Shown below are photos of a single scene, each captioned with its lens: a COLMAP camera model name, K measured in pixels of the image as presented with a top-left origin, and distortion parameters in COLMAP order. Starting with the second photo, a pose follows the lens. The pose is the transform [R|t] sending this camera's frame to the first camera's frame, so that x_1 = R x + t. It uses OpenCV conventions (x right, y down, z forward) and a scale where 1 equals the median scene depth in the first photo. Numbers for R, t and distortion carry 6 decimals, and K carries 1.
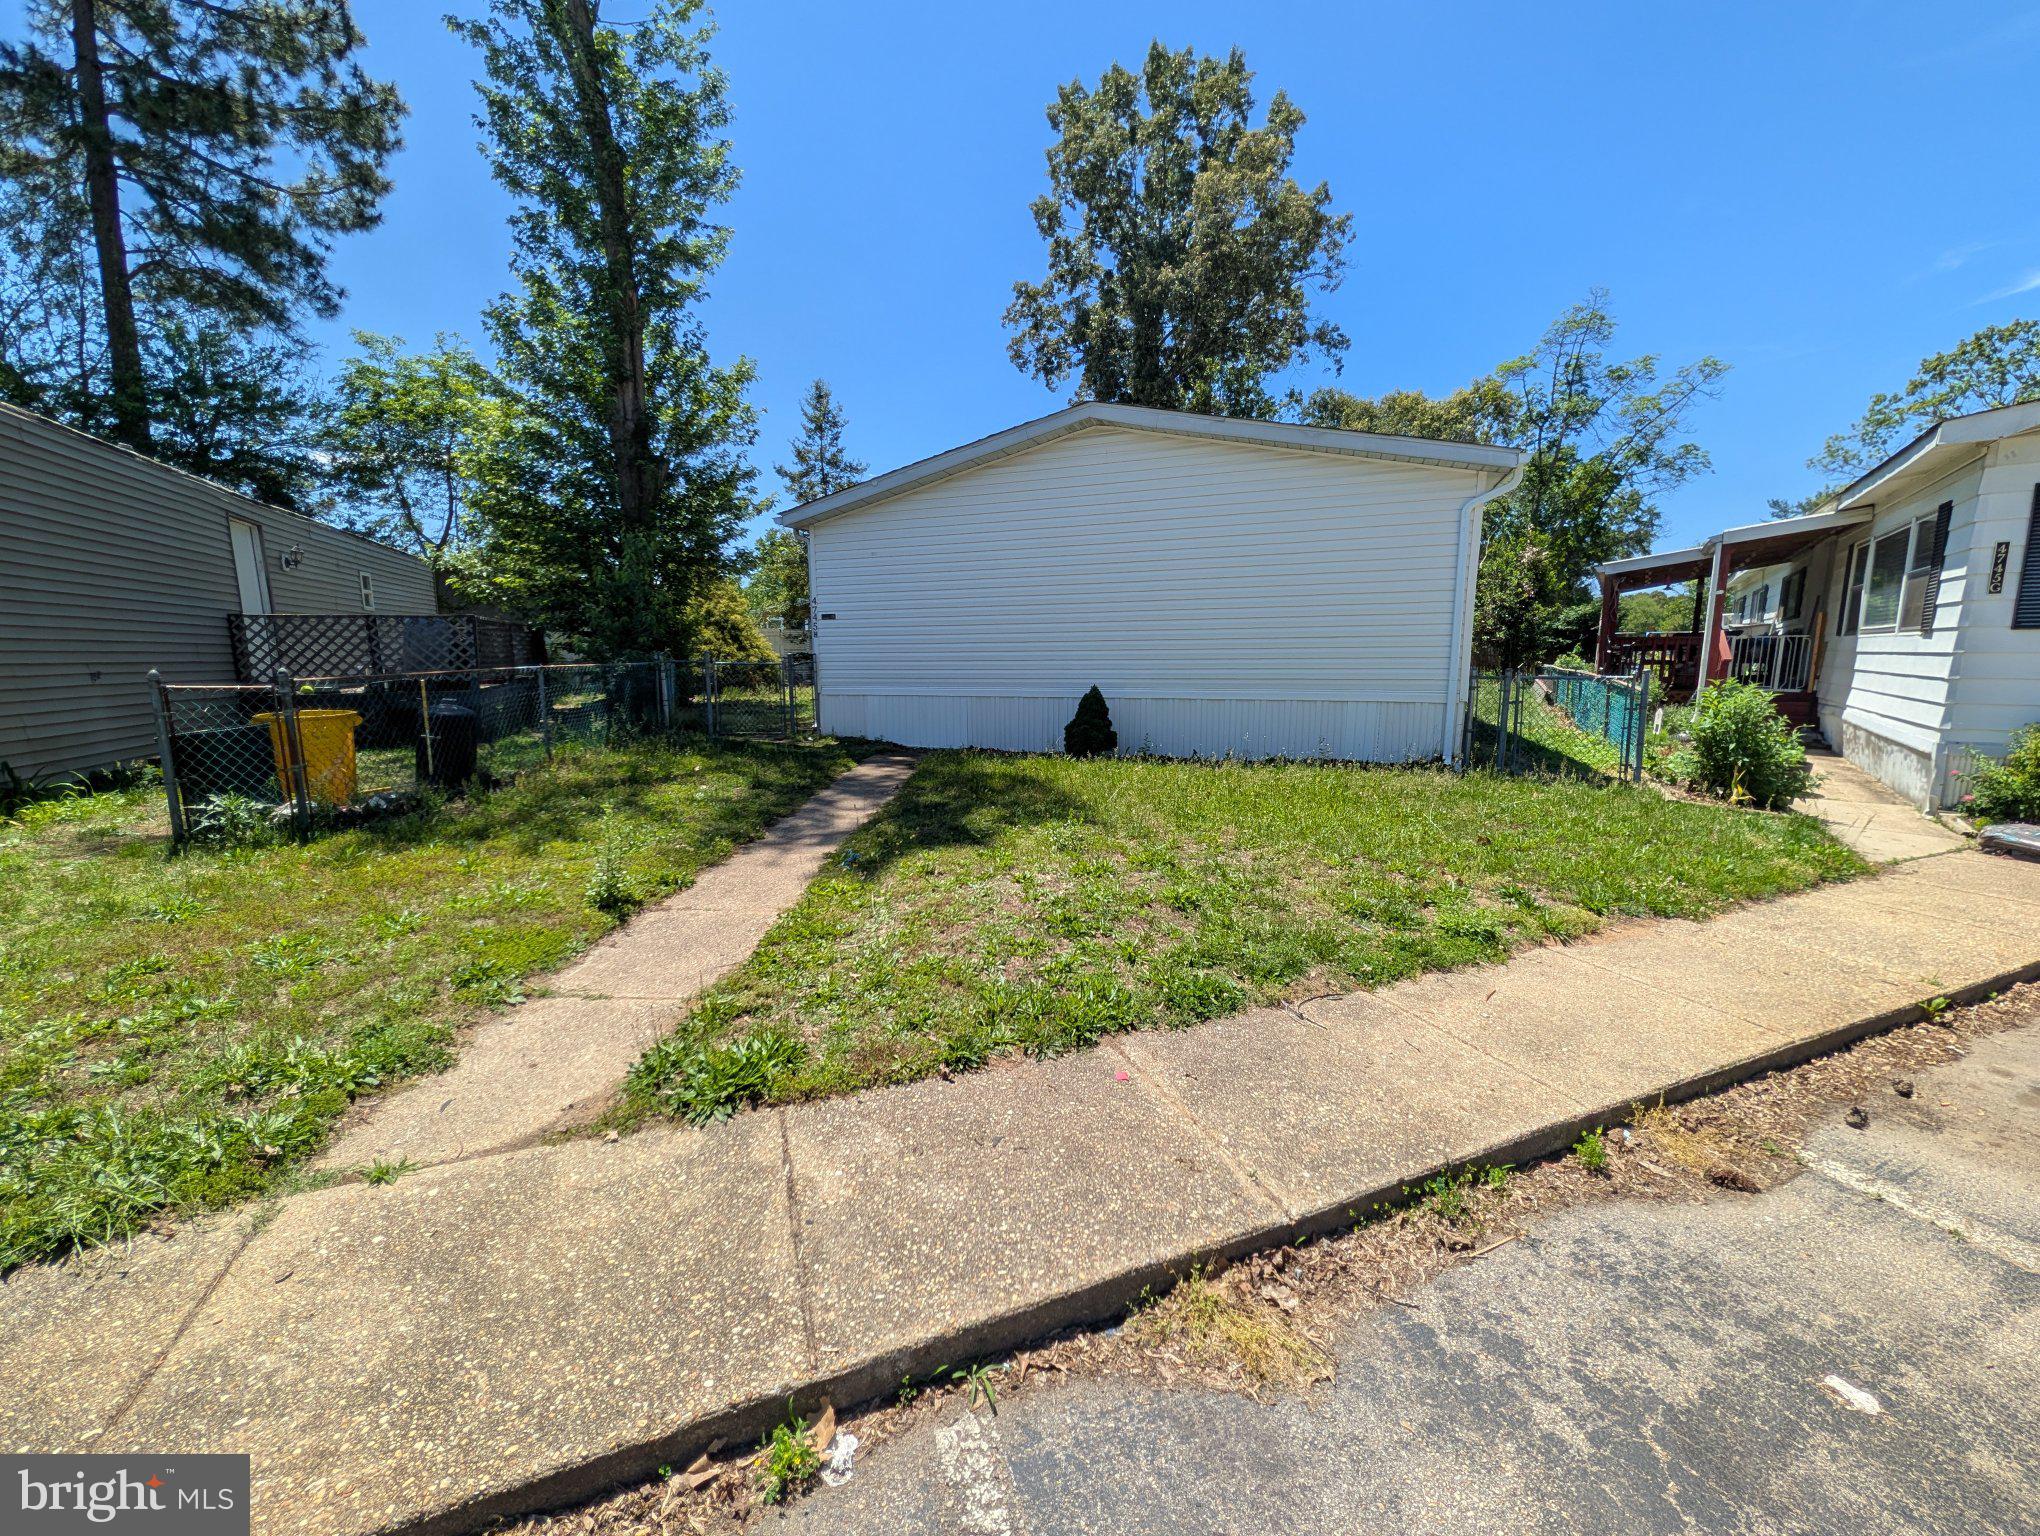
lens RADIAL K [[780.7, 0, 1031.2], [0, 780.7, 769.3], [0, 0, 1]] dist [0.000215, -0.000018]
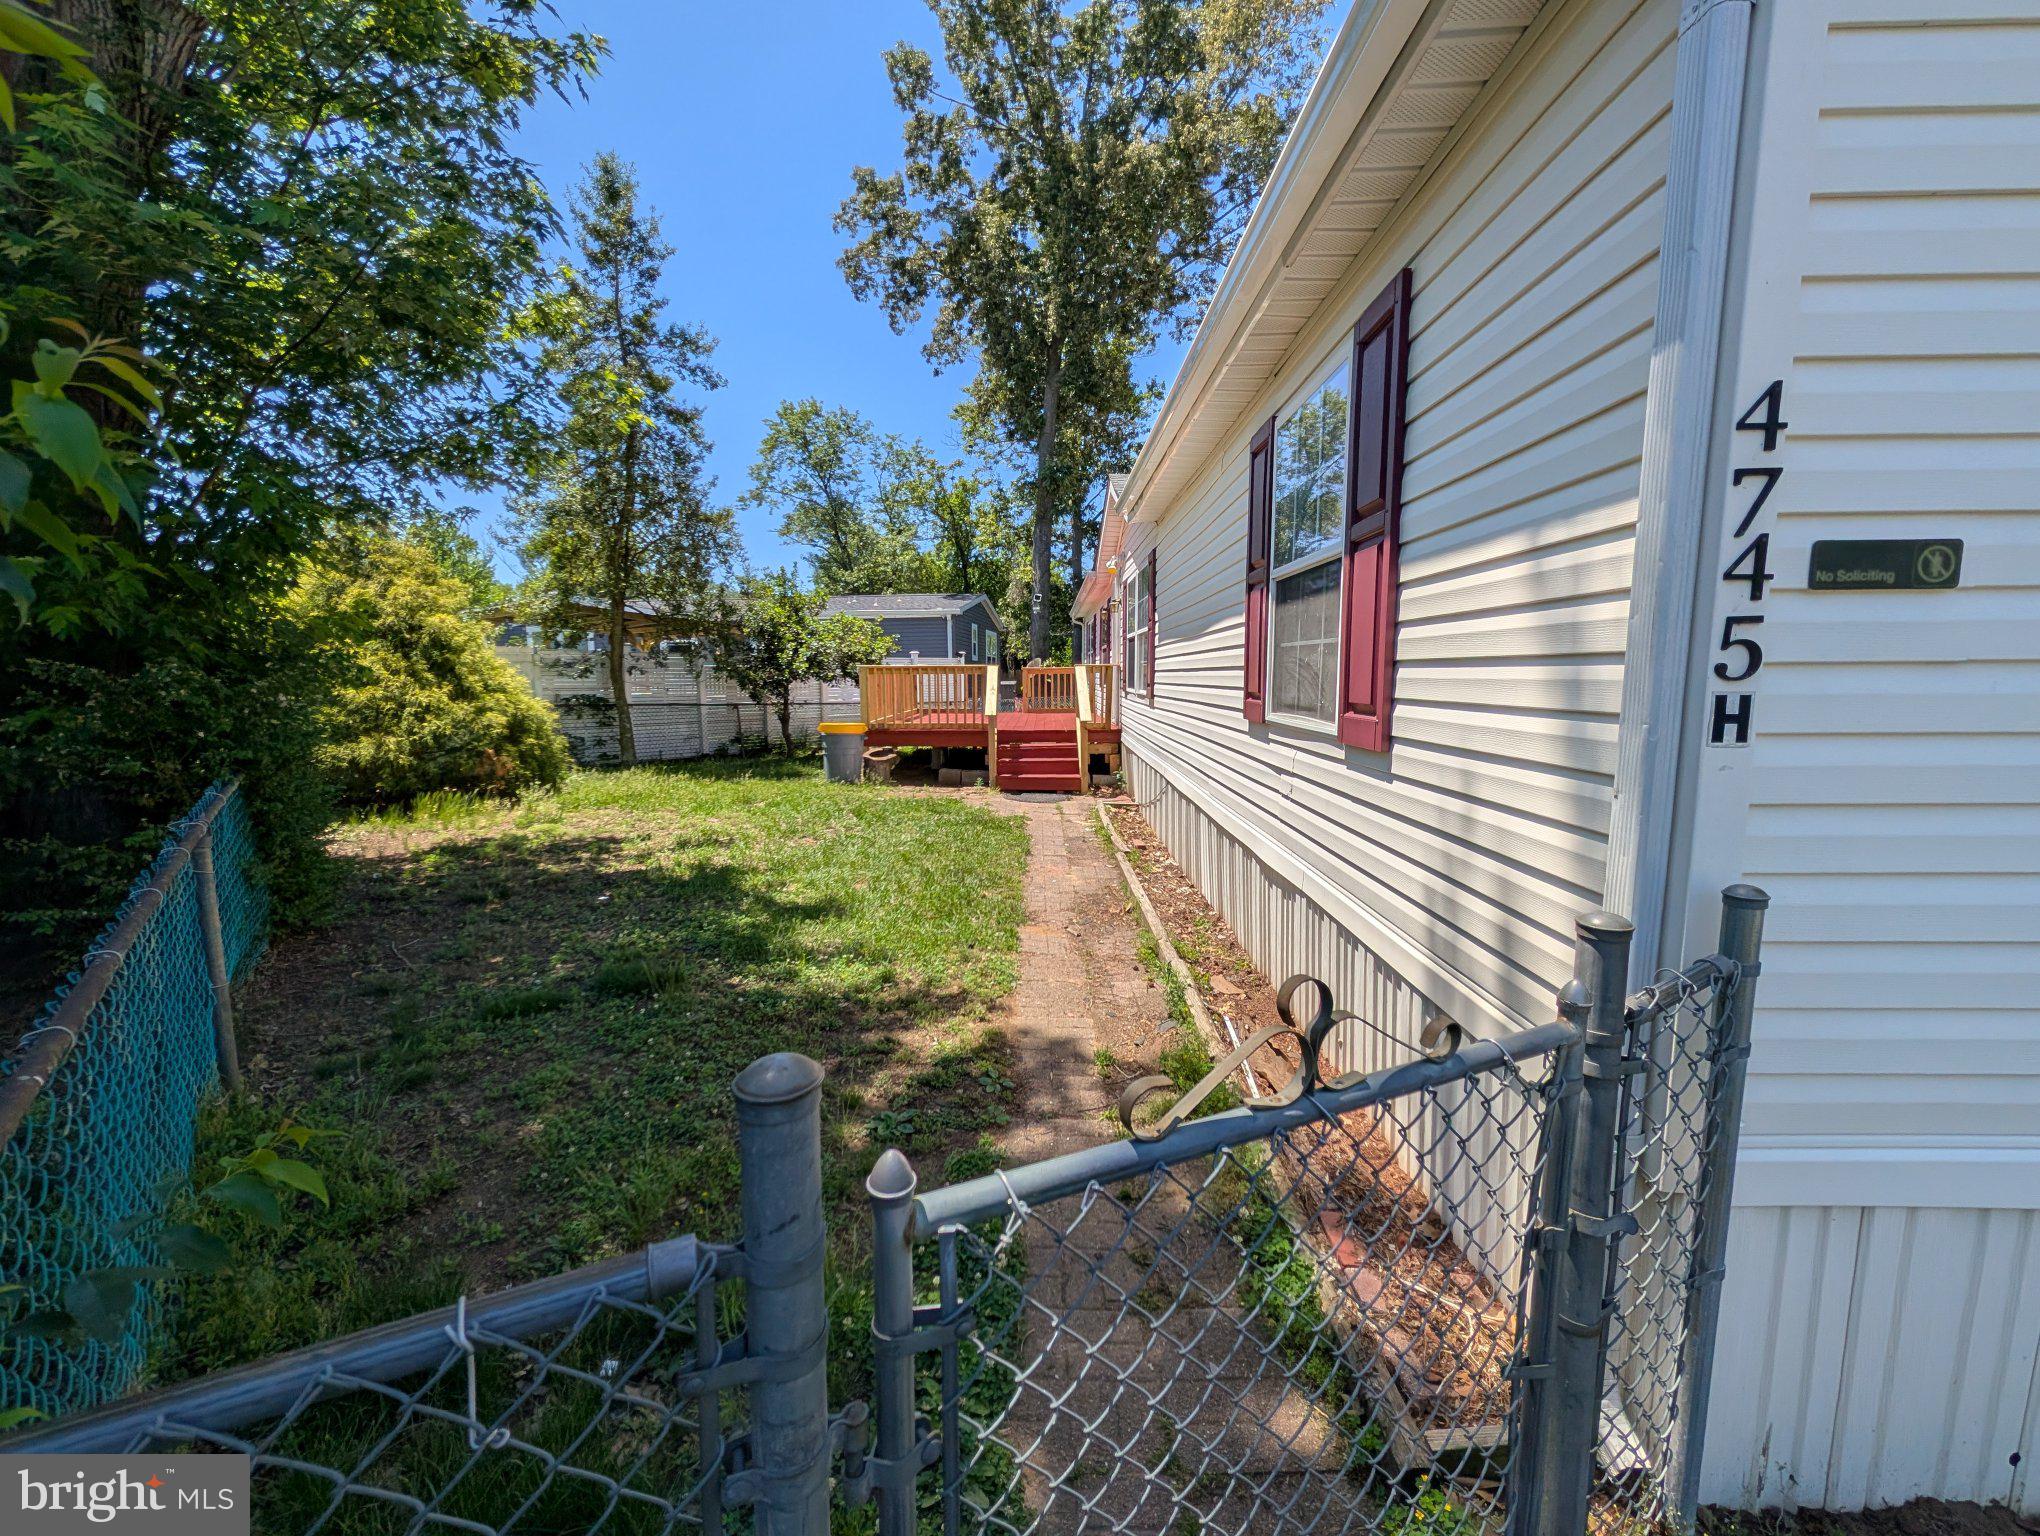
lens RADIAL K [[780.7, 0, 1031.2], [0, 780.7, 769.3], [0, 0, 1]] dist [0.000215, -0.000018]
pose [[0.941324, -0.041064, 0.334996, -0.197265], [0.050099, 0.998575, -0.018371, -0.079983], [-0.333765, 0.034076, 0.942040, 0.441167]]
